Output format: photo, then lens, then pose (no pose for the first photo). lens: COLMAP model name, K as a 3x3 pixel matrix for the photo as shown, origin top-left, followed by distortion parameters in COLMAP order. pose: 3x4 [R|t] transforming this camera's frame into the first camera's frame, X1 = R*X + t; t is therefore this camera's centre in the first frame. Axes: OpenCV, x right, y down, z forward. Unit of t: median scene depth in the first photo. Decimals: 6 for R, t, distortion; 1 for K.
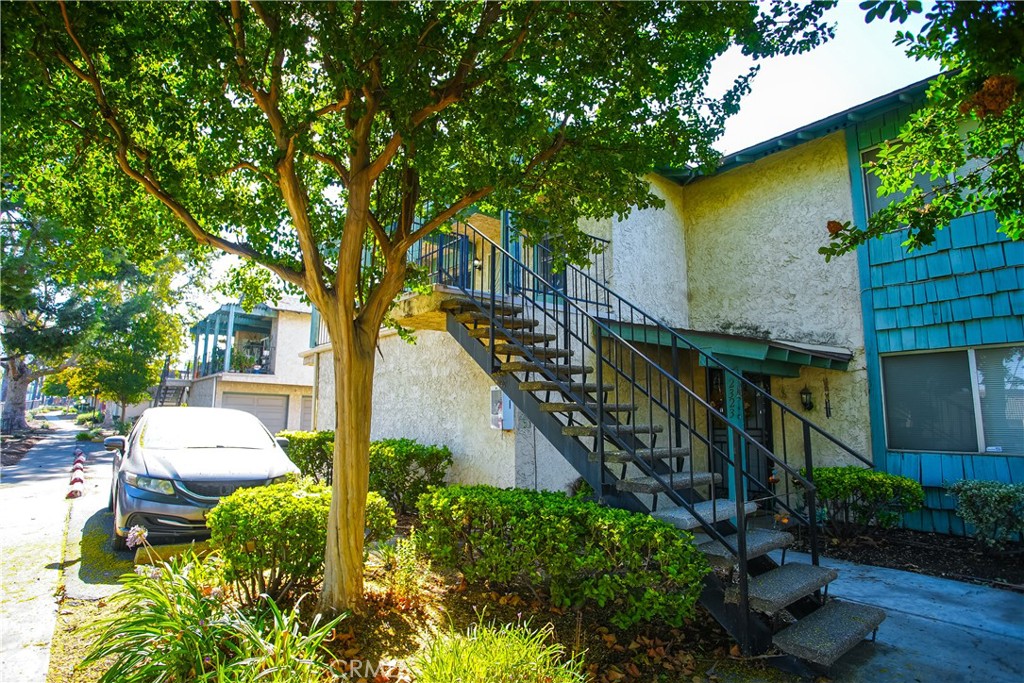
lens RADIAL K [[570.2, 0, 512.0], [0, 570.2, 341.5], [0, 0, 1]] dist [-0.003835, -0.001085]
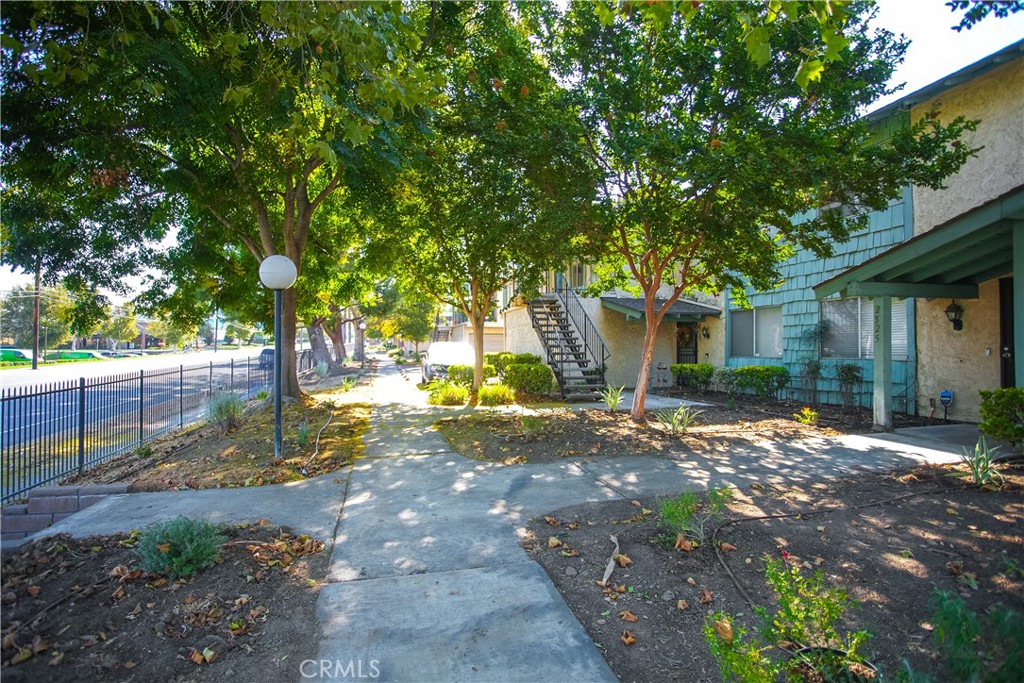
lens RADIAL K [[502.4, 0, 503.8], [0, 502.4, 335.4], [0, 0, 1]] dist [-0.056953, 0.029806]
pose [[0.914409, -0.023375, -0.404116, 0.138415], [0.064466, 0.993999, 0.088374, -0.022828], [0.399625, -0.106862, 0.910429, -0.223527]]
